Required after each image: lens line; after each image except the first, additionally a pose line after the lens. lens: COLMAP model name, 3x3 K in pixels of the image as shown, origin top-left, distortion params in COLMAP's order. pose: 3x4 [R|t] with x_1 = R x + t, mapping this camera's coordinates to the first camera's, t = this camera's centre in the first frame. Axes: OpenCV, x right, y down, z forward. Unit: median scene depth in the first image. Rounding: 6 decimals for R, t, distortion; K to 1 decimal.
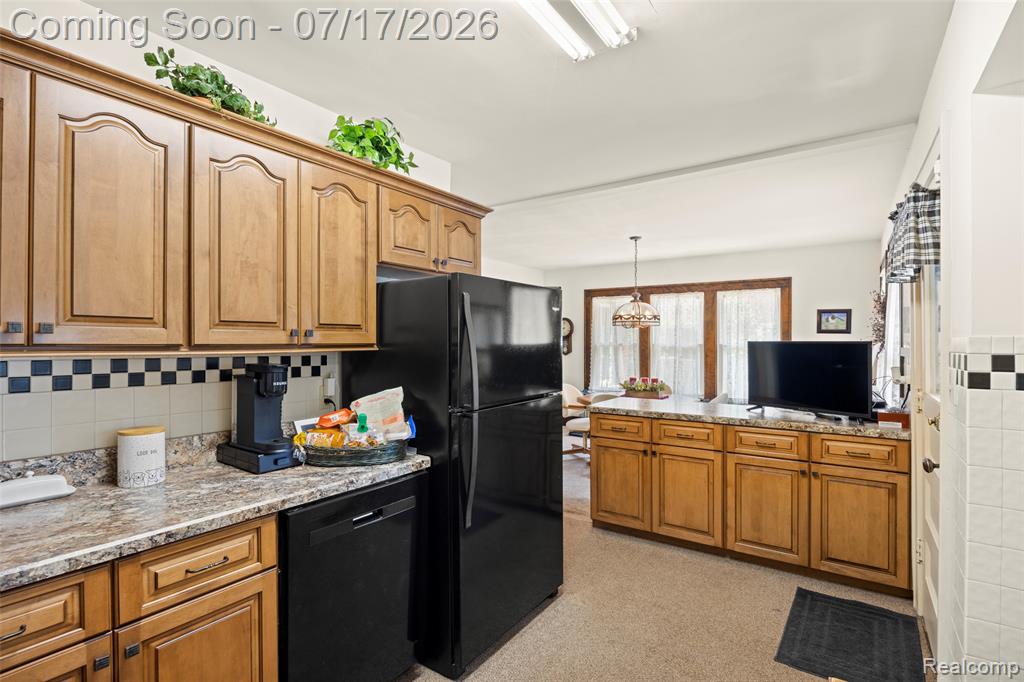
lens RADIAL K [[482.6, 0, 510.8], [0, 482.6, 340.3], [0, 0, 1]] dist [-0.010621, -0.000378]
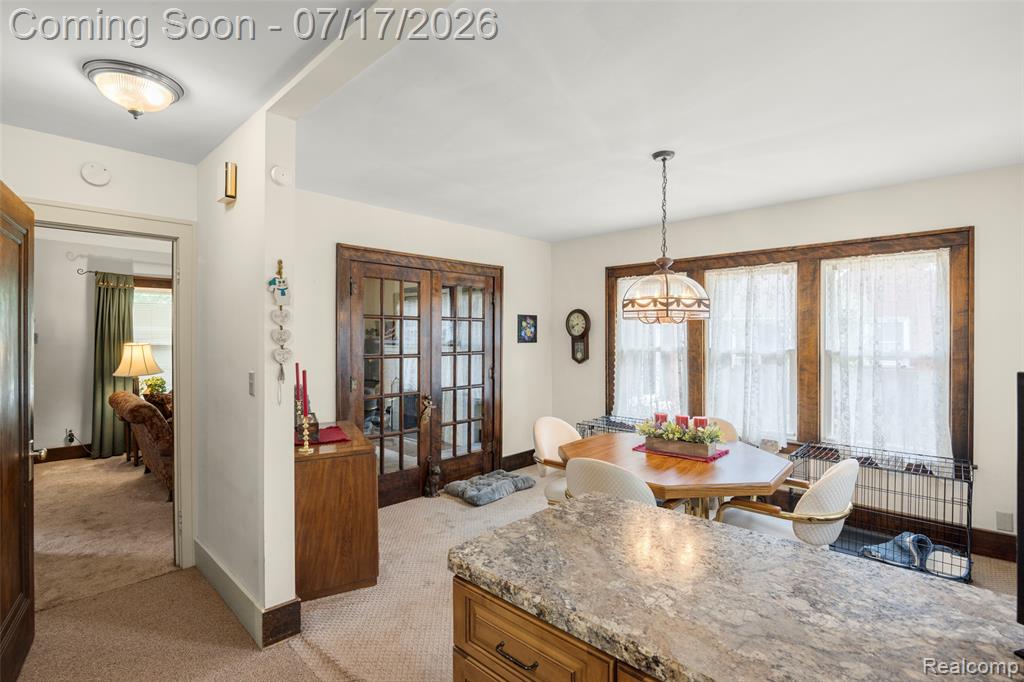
lens RADIAL K [[482.6, 0, 510.8], [0, 482.6, 340.3], [0, 0, 1]] dist [-0.010621, -0.000378]
pose [[0.990057, -0.001164, -0.140662, 0.289932], [0.002086, 0.999977, 0.006406, -0.017931], [0.140652, -0.006635, 0.990037, 0.781925]]
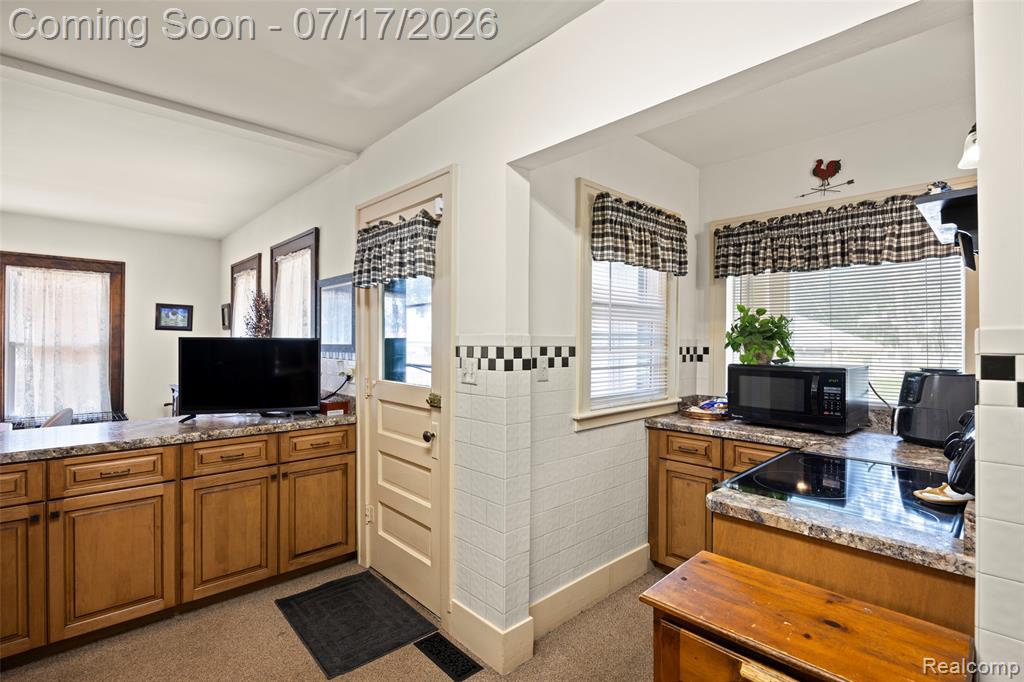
lens RADIAL K [[482.6, 0, 510.8], [0, 482.6, 340.3], [0, 0, 1]] dist [-0.010621, -0.000378]
pose [[0.203385, 0.005827, 0.979082, -0.199284], [-0.007605, 0.999962, -0.004372, 0.007329], [-0.979069, -0.006556, 0.203421, 0.319256]]
